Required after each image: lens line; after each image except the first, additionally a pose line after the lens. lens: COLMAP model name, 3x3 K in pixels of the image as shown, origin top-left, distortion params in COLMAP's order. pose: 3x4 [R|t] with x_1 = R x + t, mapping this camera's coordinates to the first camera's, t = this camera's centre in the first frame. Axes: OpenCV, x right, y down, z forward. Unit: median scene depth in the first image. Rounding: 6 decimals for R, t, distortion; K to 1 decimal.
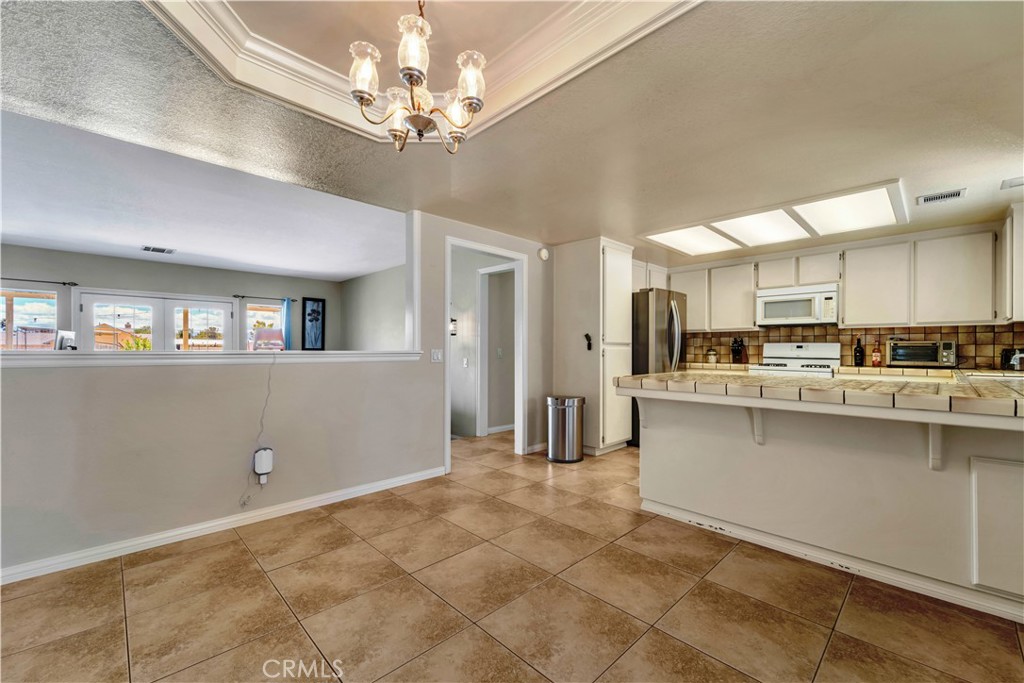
lens RADIAL K [[413.1, 0, 512.5], [0, 413.1, 349.3], [0, 0, 1]] dist [0.001832, -0.000060]
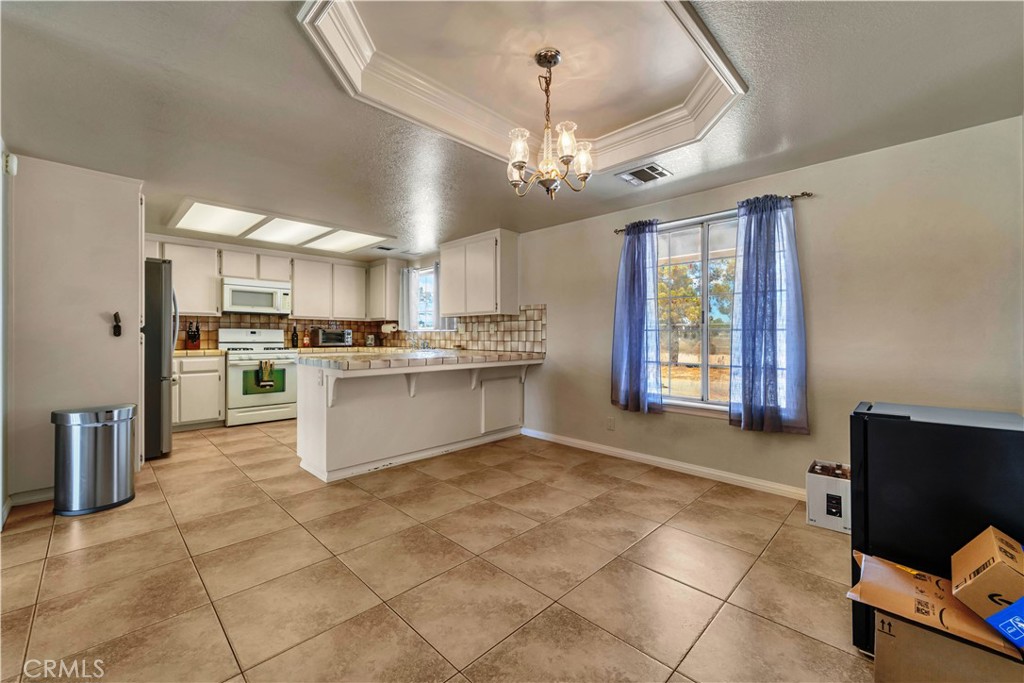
lens RADIAL K [[413.1, 0, 508.0], [0, 413.1, 335.2], [0, 0, 1]] dist [0.001832, -0.000060]
pose [[-0.013674, -0.001390, 0.999906, -0.585376], [-0.002795, 0.999995, 0.001351, -0.002685], [-0.999903, -0.002776, -0.013678, 0.404130]]
